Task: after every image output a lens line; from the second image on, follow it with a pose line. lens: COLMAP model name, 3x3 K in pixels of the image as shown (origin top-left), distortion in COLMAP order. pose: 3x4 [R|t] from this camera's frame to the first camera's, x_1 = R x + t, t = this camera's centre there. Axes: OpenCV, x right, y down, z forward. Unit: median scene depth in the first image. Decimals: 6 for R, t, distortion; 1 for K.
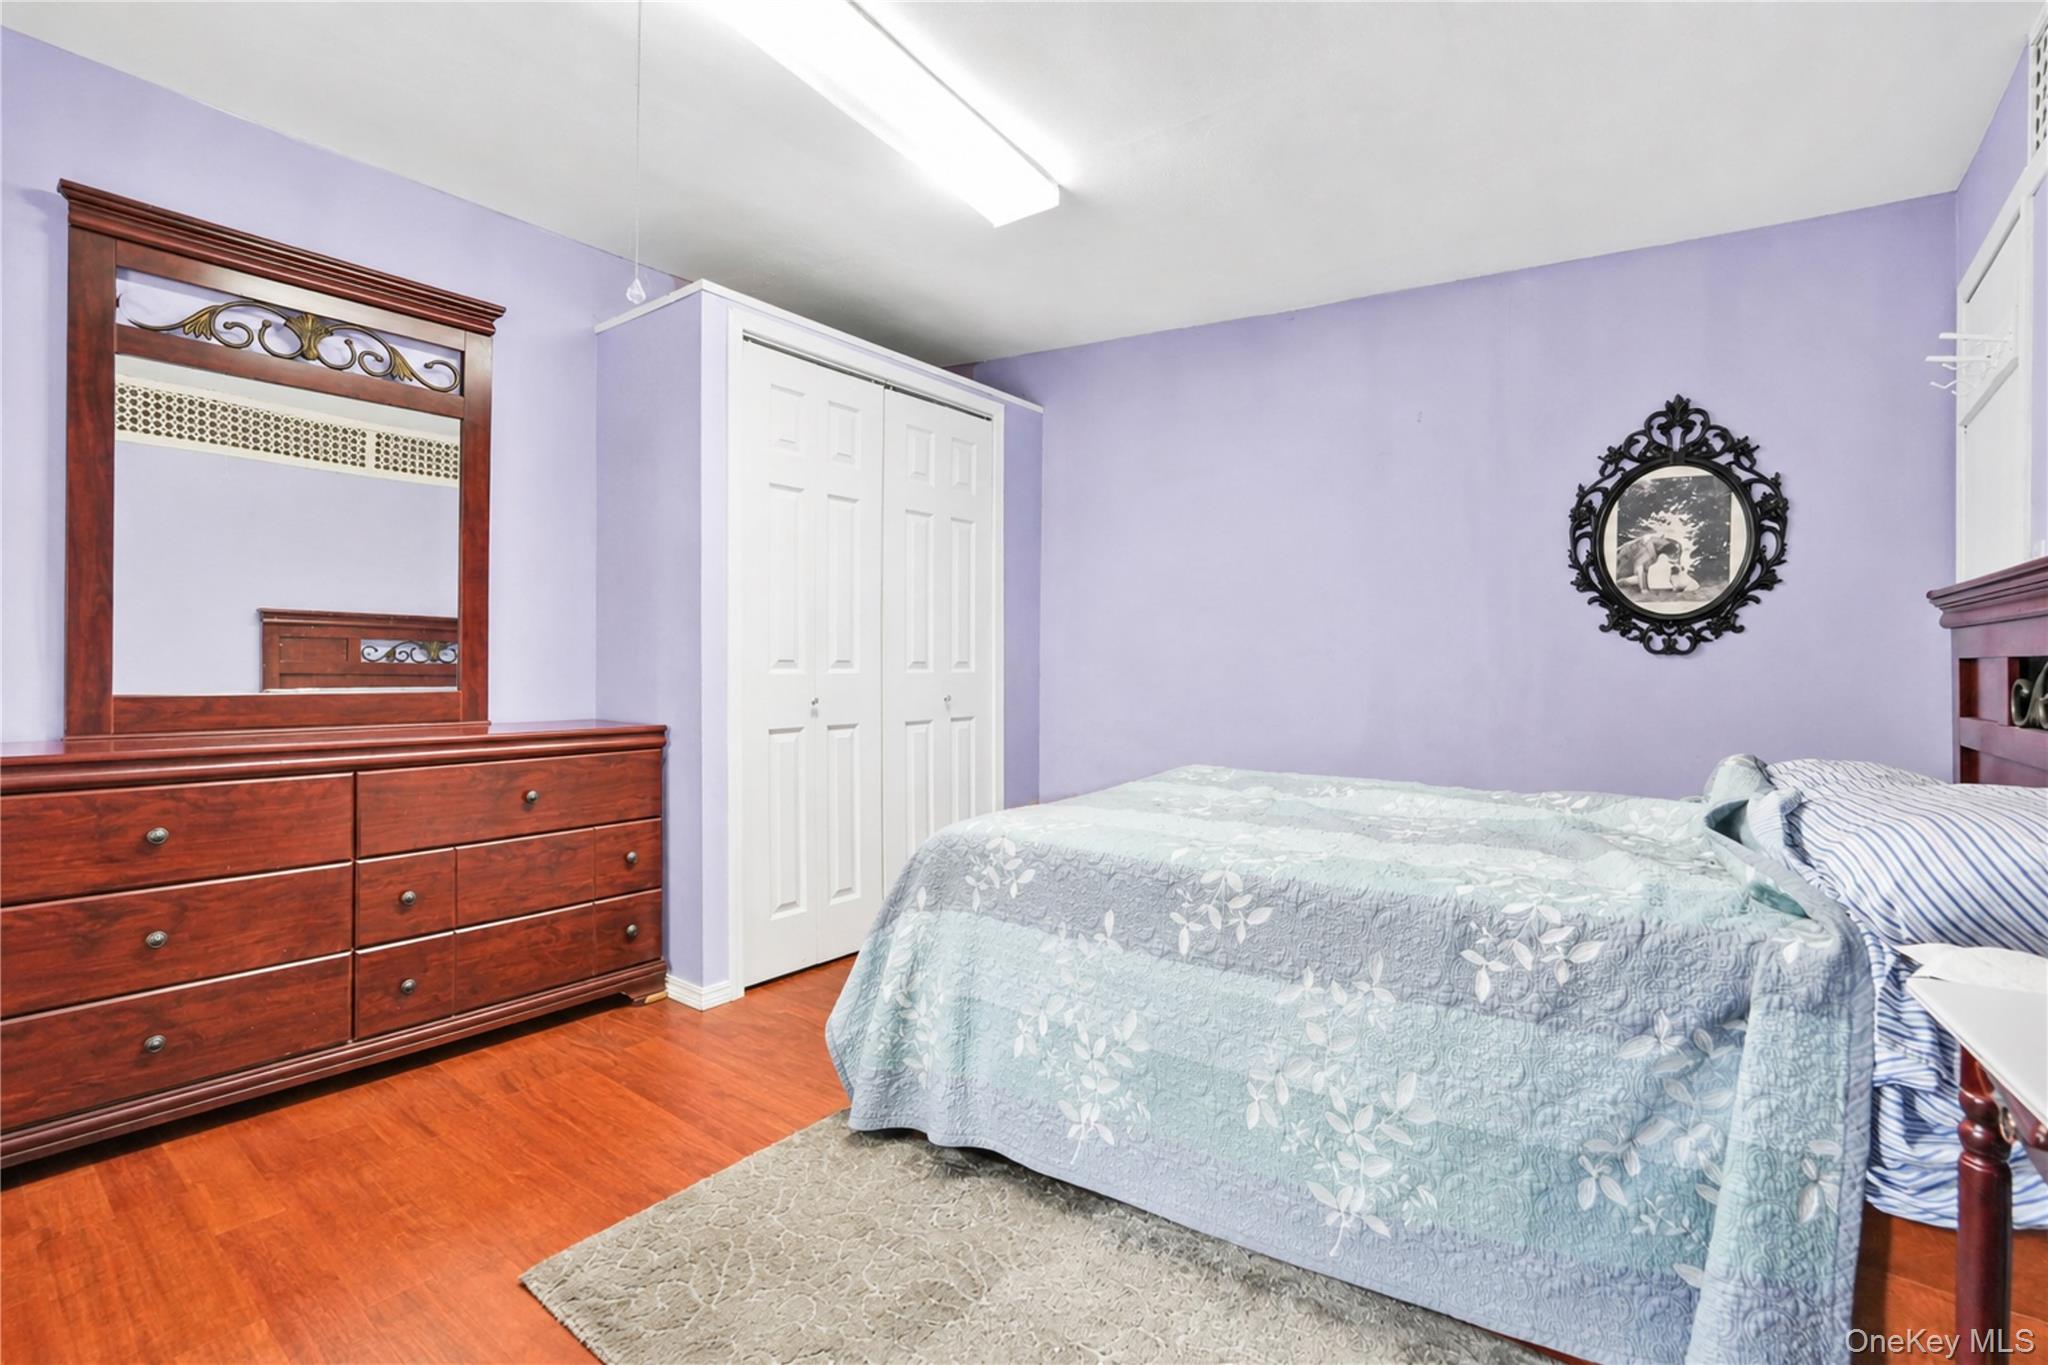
lens RADIAL K [[914.0, 0, 1024.9], [0, 914.0, 666.9], [0, 0, 1]] dist [-0.015039, 0.008443]
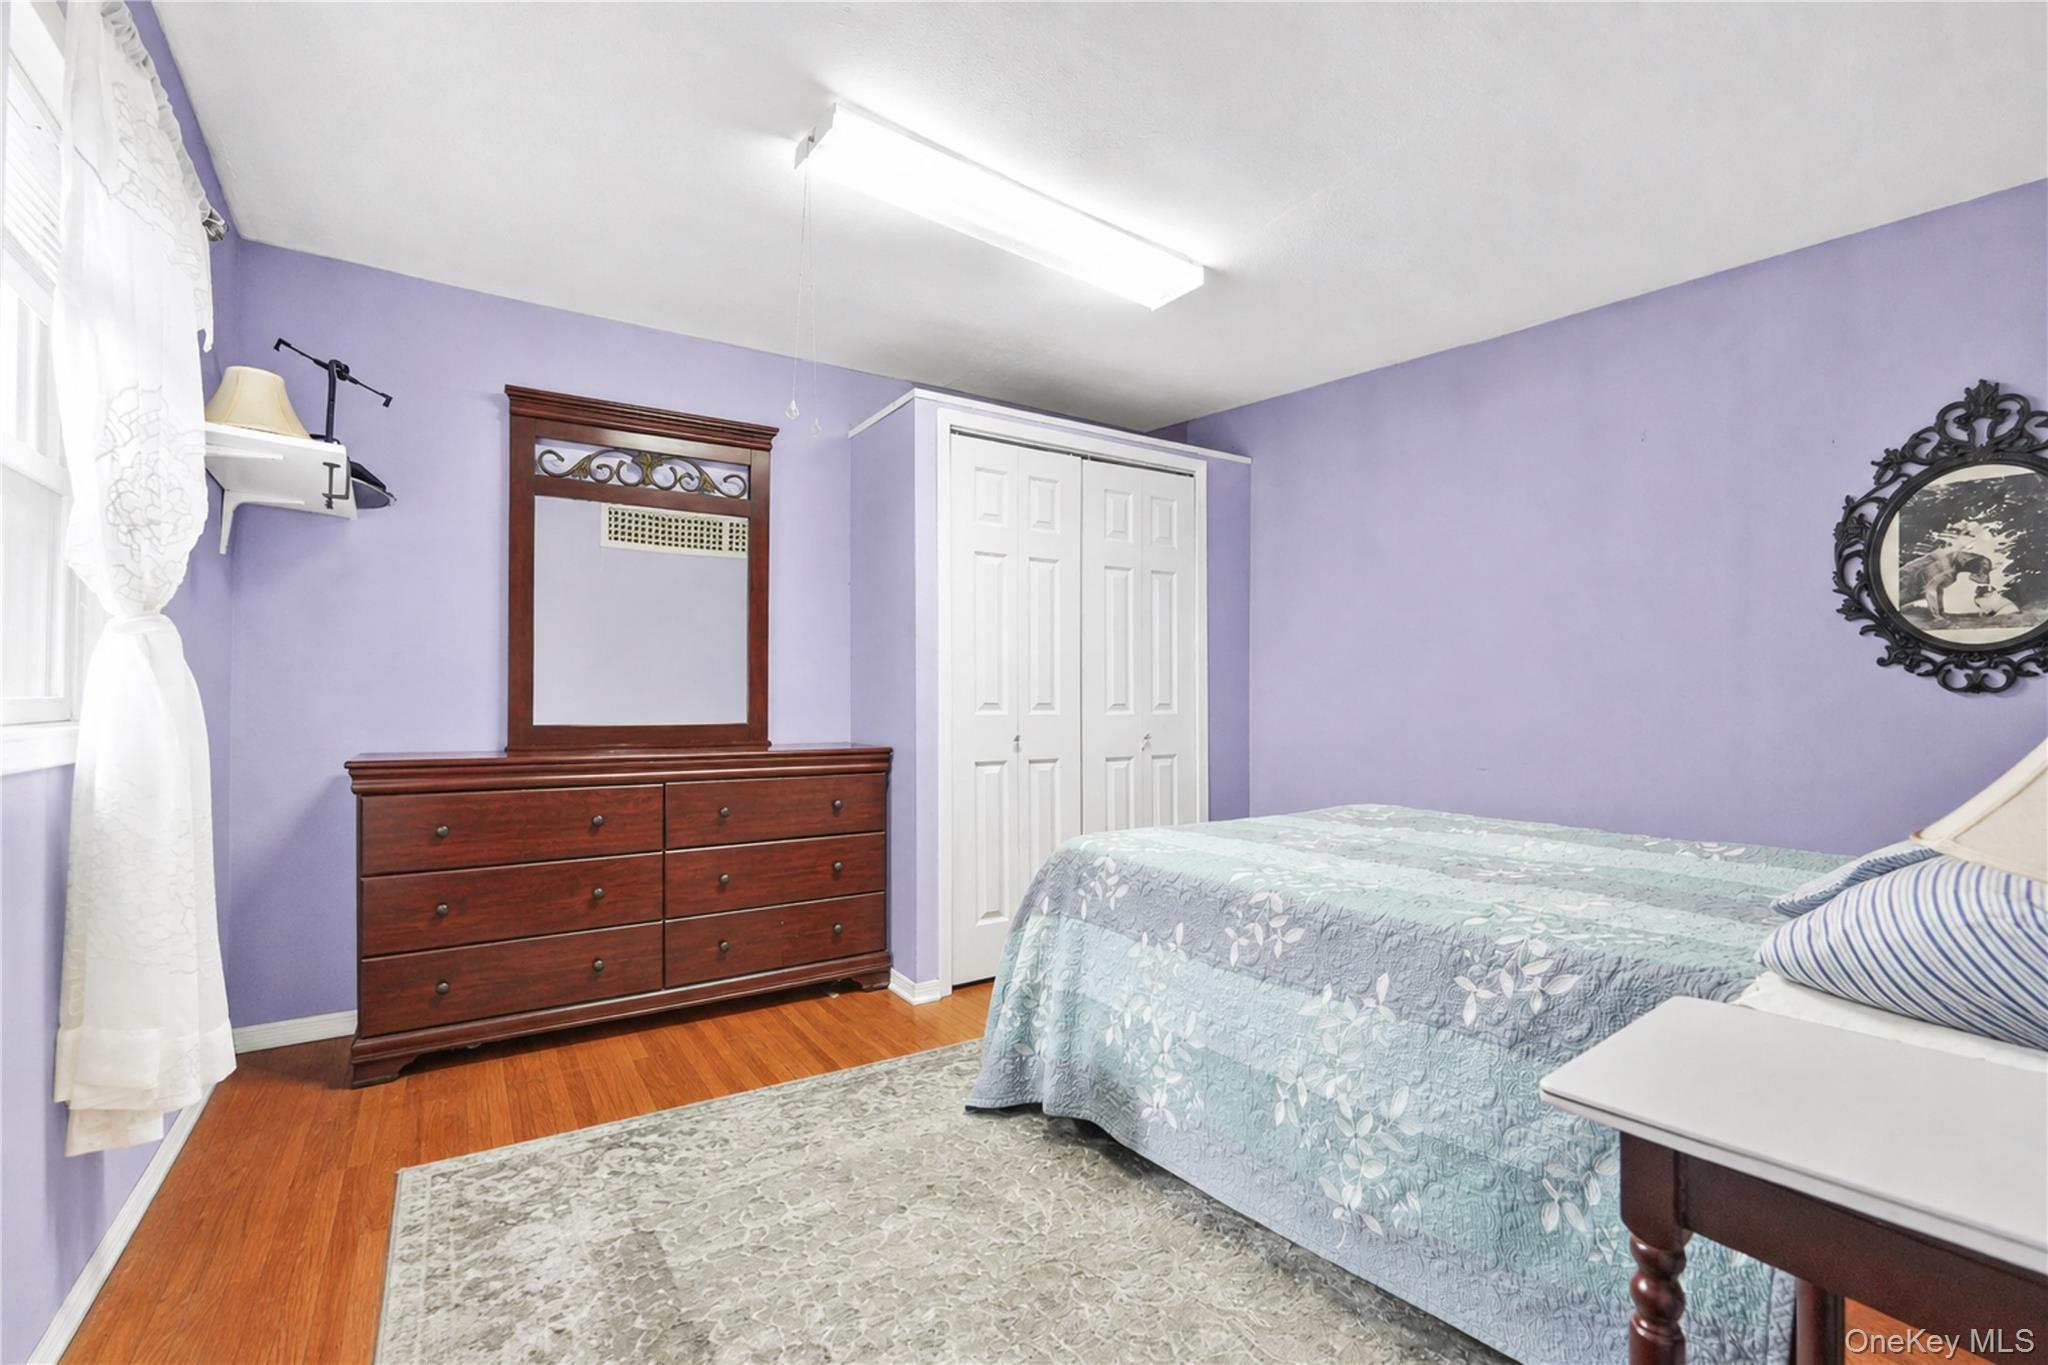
lens RADIAL K [[914.0, 0, 1022.8], [0, 914.0, 697.1], [0, 0, 1]] dist [-0.015039, 0.008443]
pose [[0.939569, -0.005522, -0.342316, 0.213620], [0.001122, 0.999914, -0.013051, 0.000756], [0.342359, 0.011878, 0.939494, -0.095495]]
